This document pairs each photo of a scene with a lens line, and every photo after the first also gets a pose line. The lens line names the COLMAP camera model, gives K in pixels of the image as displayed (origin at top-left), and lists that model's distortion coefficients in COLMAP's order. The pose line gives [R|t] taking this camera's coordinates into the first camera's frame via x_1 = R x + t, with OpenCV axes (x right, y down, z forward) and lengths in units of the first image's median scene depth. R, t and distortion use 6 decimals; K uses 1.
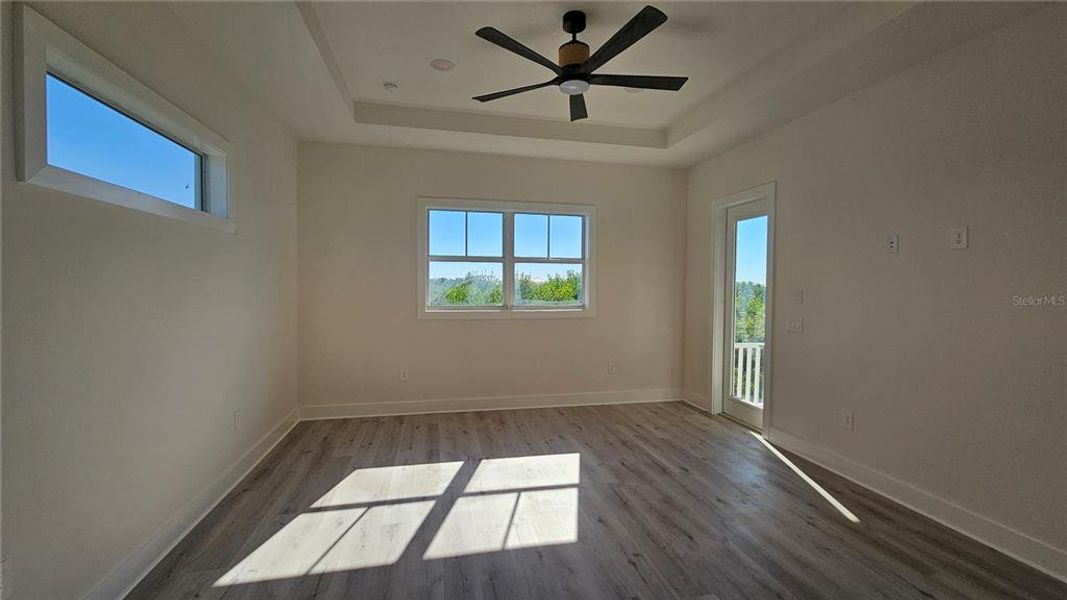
lens RADIAL K [[435.5, 0, 530.8], [0, 435.5, 296.3], [0, 0, 1]] dist [0.000349, 0.000119]
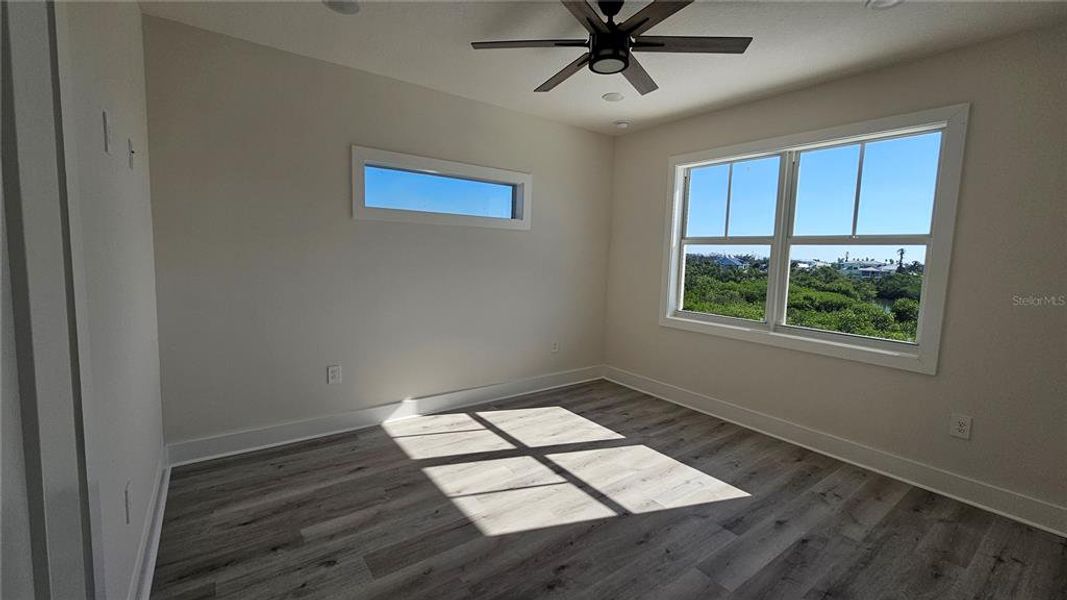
lens RADIAL K [[436.8, 0, 531.5], [0, 436.8, 295.7], [0, 0, 1]] dist [0.001523, -0.000002]
pose [[0.396219, 0.088437, -0.913887, 0.827928], [-0.054032, 0.995871, 0.072944, -0.037071], [0.916565, 0.020477, 0.399362, 0.576385]]
